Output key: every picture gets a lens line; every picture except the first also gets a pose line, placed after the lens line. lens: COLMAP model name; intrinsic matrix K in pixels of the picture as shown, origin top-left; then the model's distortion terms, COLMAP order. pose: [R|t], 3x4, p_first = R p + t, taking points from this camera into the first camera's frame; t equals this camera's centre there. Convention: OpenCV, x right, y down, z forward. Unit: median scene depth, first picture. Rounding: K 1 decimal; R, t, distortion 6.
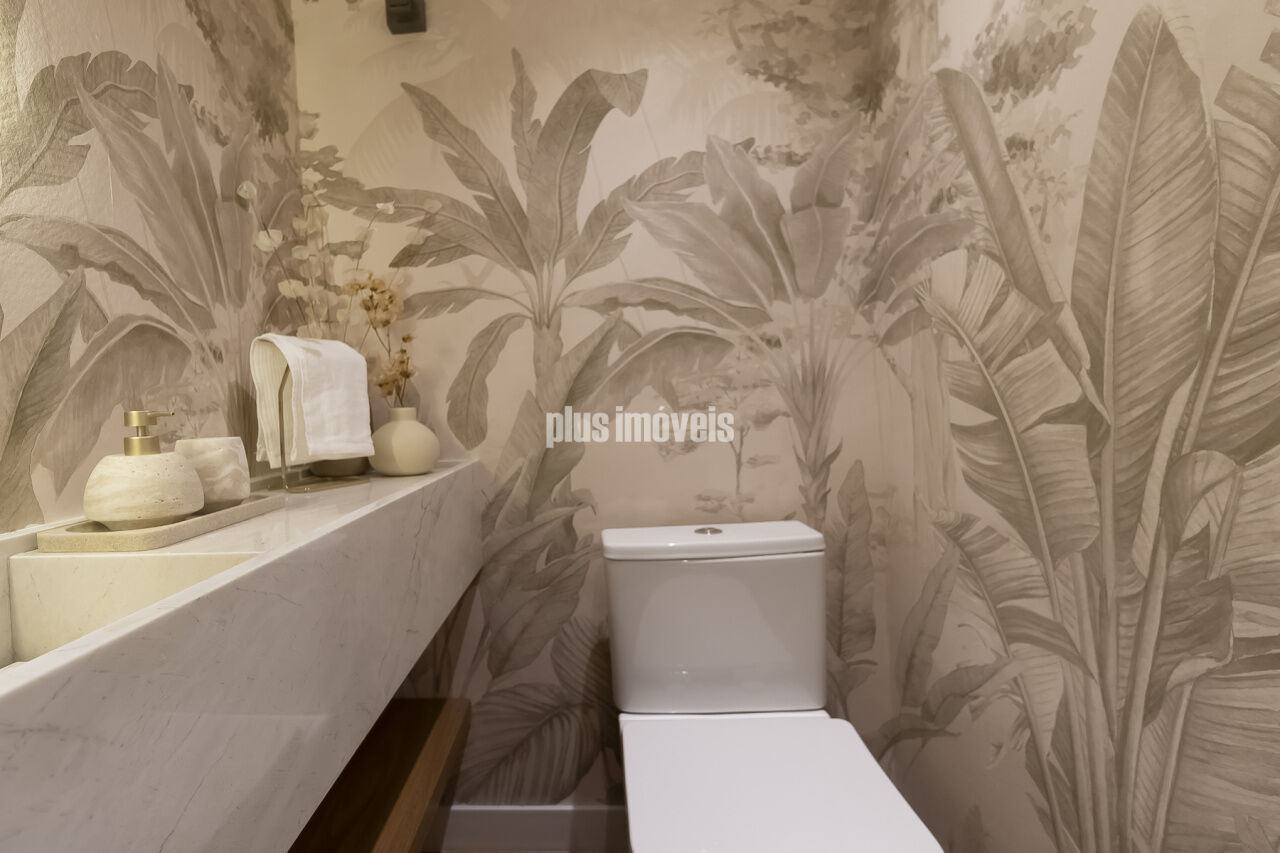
lens RADIAL K [[696.1, 0, 703.9], [0, 696.1, 423.2], [0, 0, 1]] dist [0.003172, 0.000923]
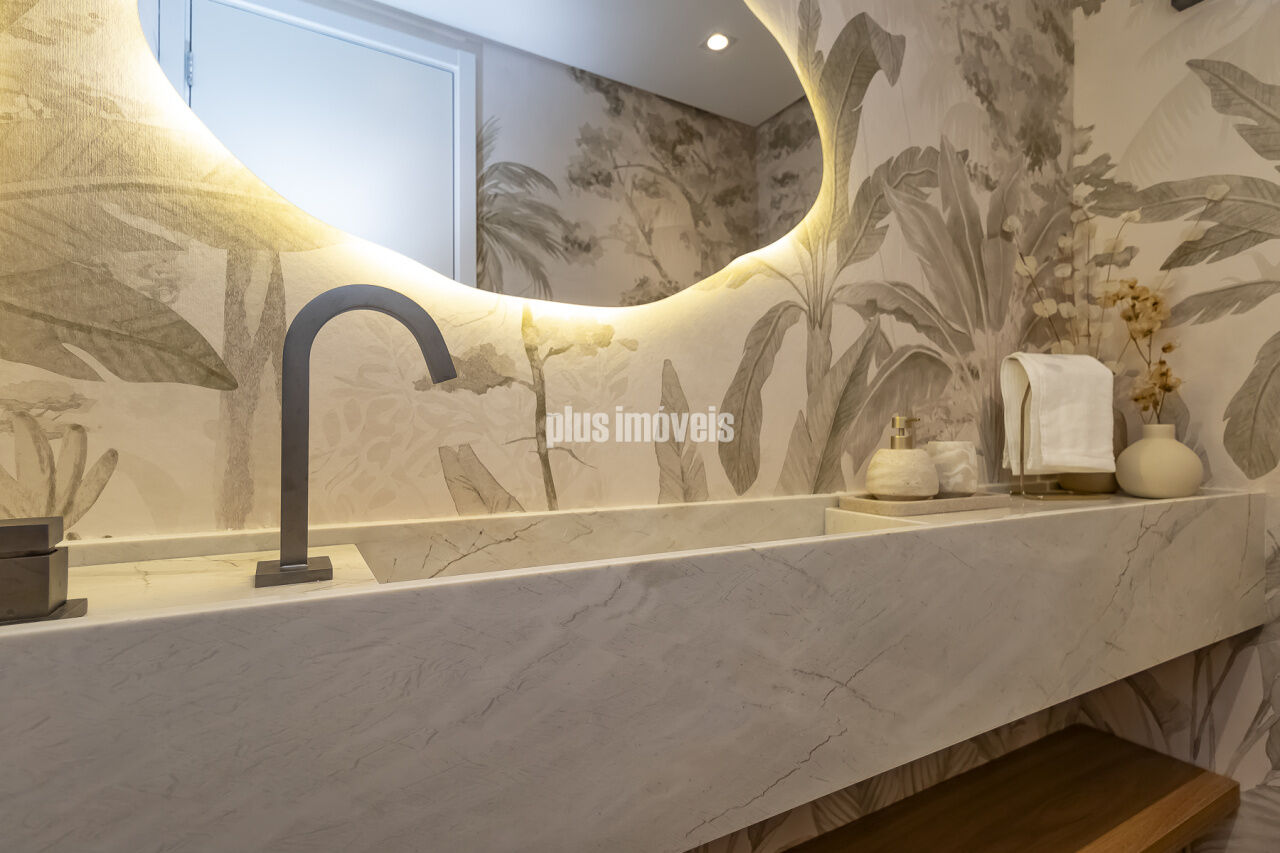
lens RADIAL K [[861.3, 0, 640.4], [0, 861.3, 439.9], [0, 0, 1]] dist [0.001266, 0.000446]
pose [[0.481424, 0.035390, -0.875773, 0.270082], [-0.048839, 0.998715, 0.013510, 0.018915], [0.875126, 0.036267, 0.482534, -0.162150]]
